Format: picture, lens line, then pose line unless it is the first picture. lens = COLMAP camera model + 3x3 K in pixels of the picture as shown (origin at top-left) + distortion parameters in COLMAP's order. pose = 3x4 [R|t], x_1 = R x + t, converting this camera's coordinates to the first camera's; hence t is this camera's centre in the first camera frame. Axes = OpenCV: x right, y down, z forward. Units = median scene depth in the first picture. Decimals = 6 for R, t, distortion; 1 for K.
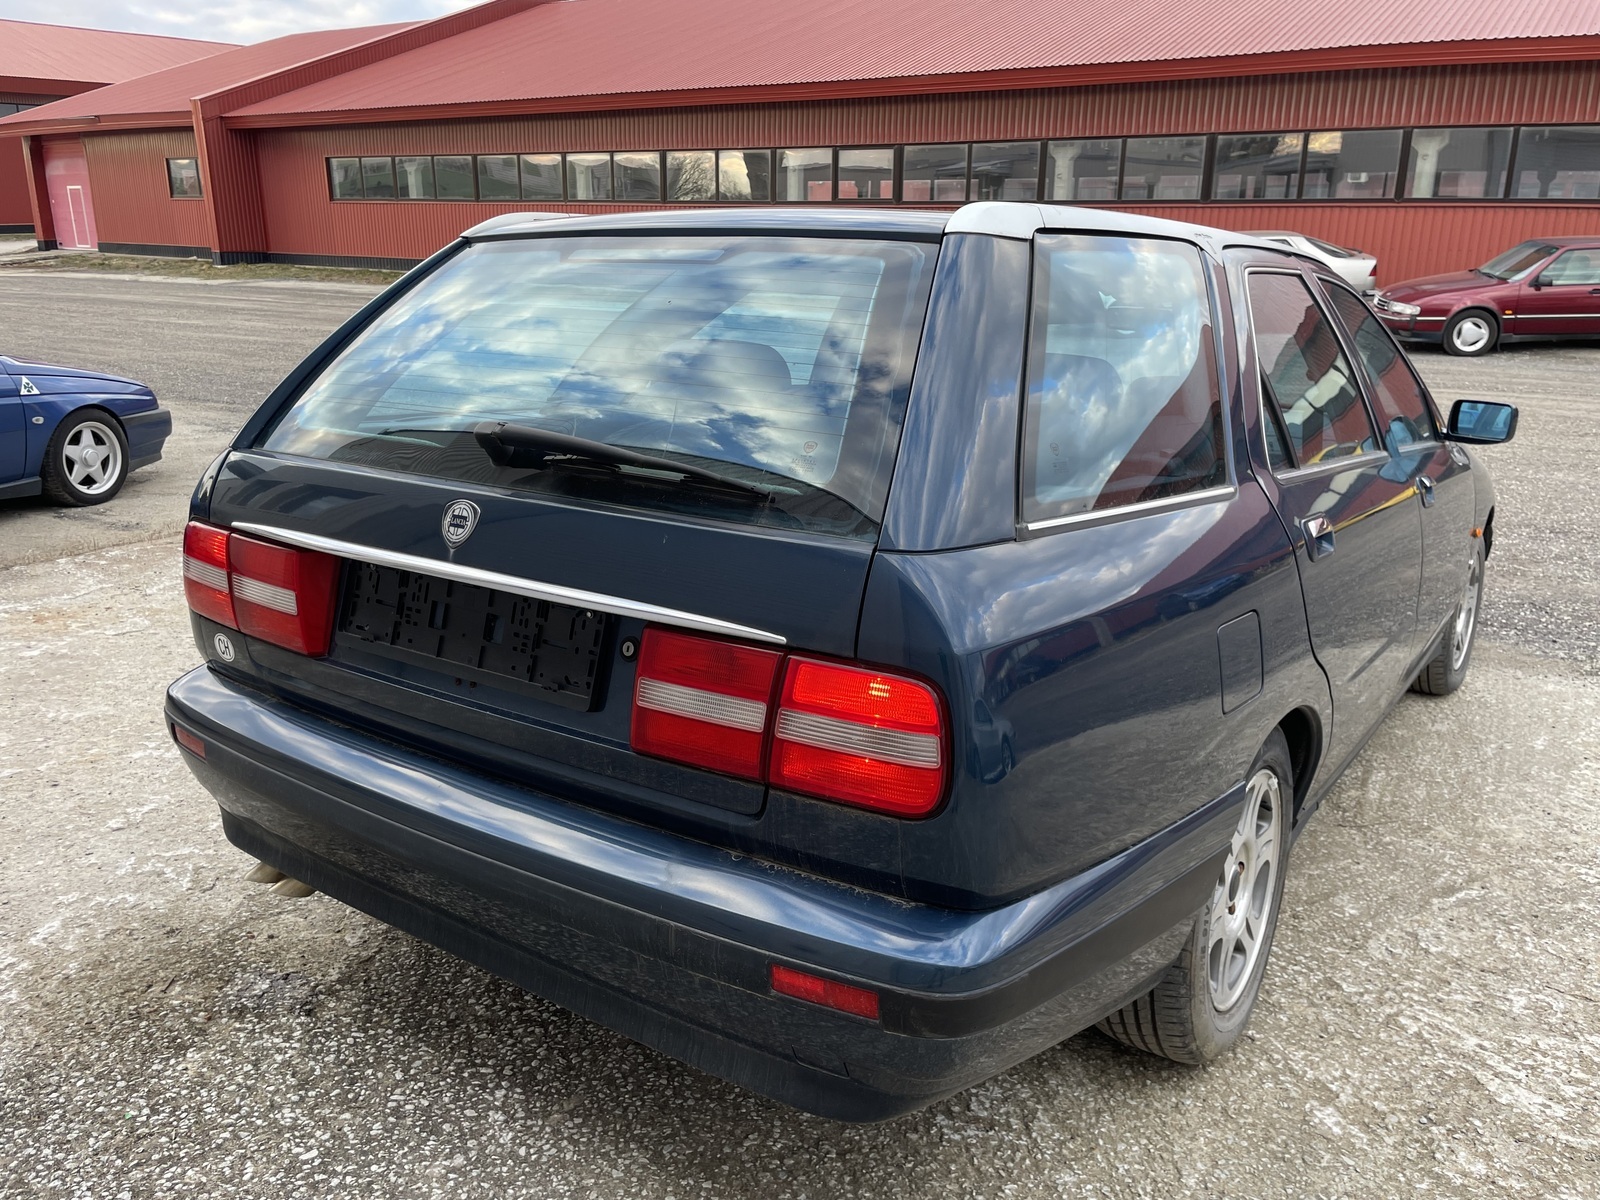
lens RADIAL K [[1217.6, 0, 800.0], [0, 1217.6, 600.0], [0, 0, 1]] dist [0.106778, -0.156864]
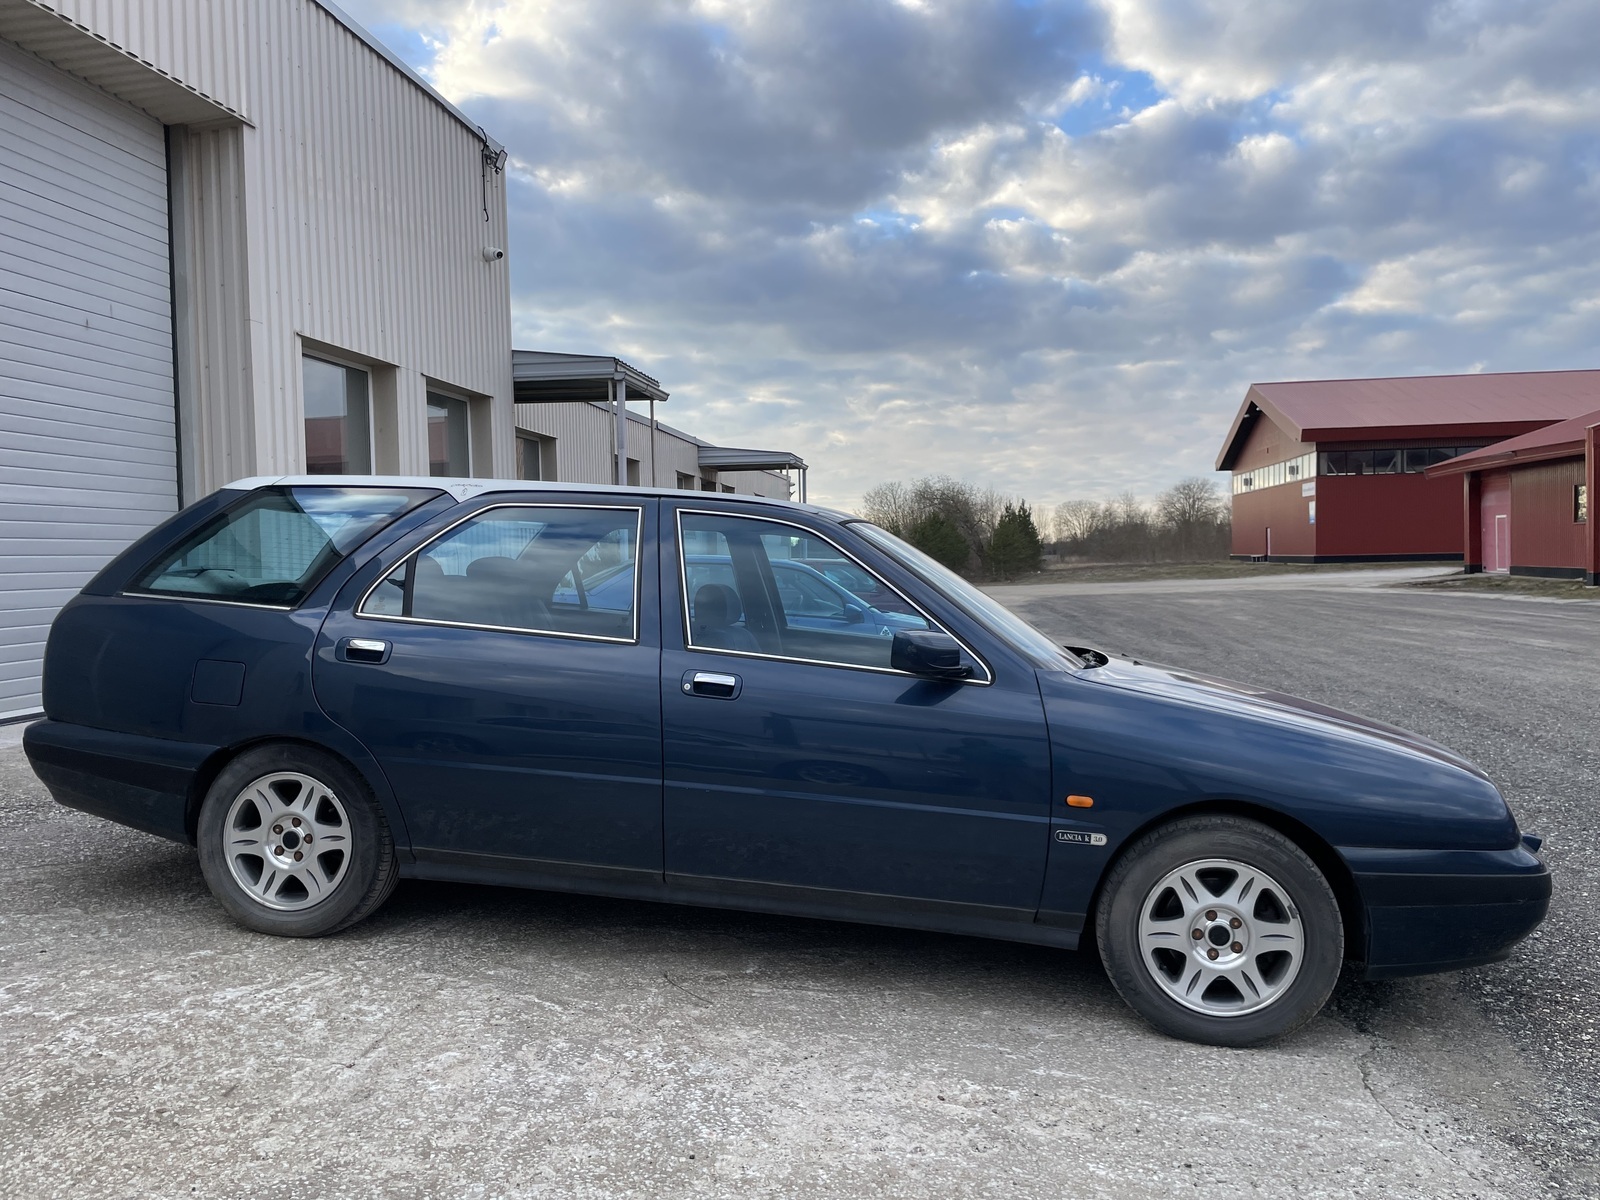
lens RADIAL K [[1217.6, 0, 800.0], [0, 1217.6, 600.0], [0, 0, 1]] dist [0.106778, -0.156864]
pose [[0.428798, 0.020459, -0.903169, 0.145248], [-0.251949, 0.962785, -0.097809, -0.006840], [0.867556, 0.269493, 0.417995, 0.052248]]
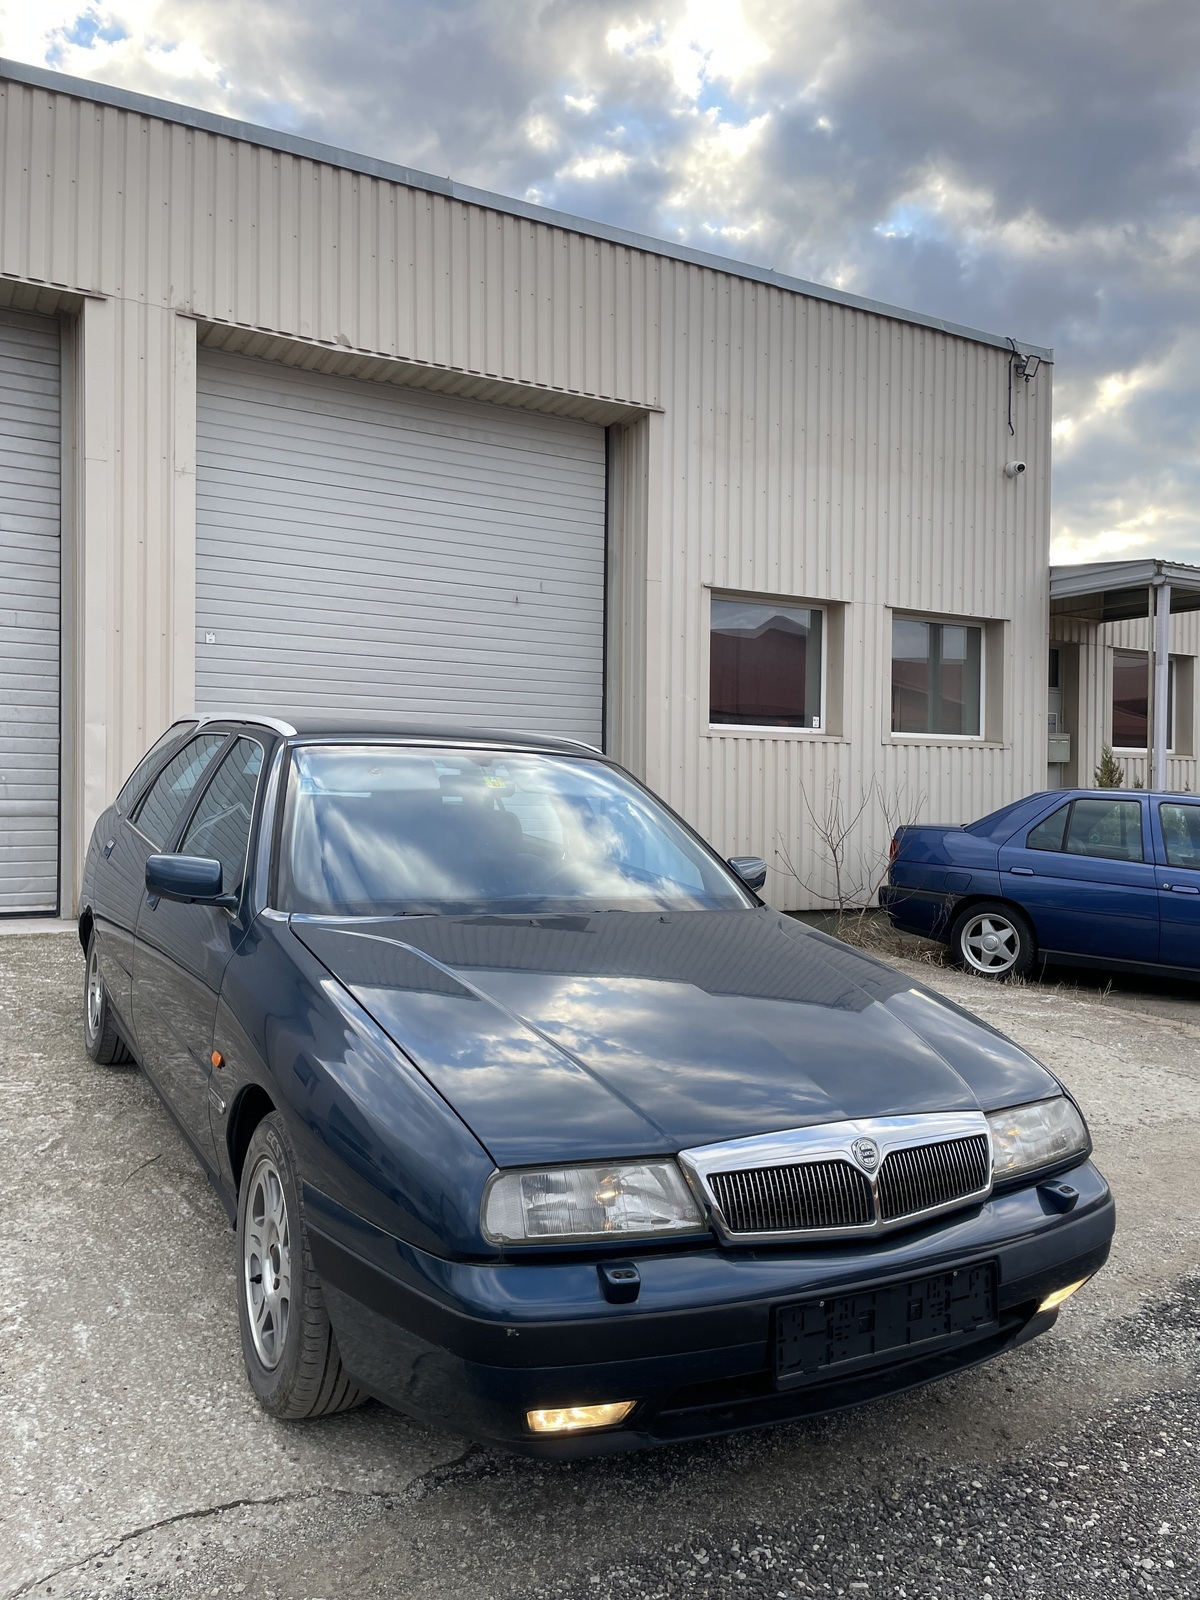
lens RADIAL K [[1217.6, 0, 600.0], [0, 1217.6, 800.0], [0, 0, 1]] dist [0.106778, -0.156864]
pose [[-0.434380, -0.008924, -0.900686, 0.131794], [-0.279351, 0.951980, 0.125292, -0.042116], [0.856316, 0.306032, -0.416013, 0.172302]]
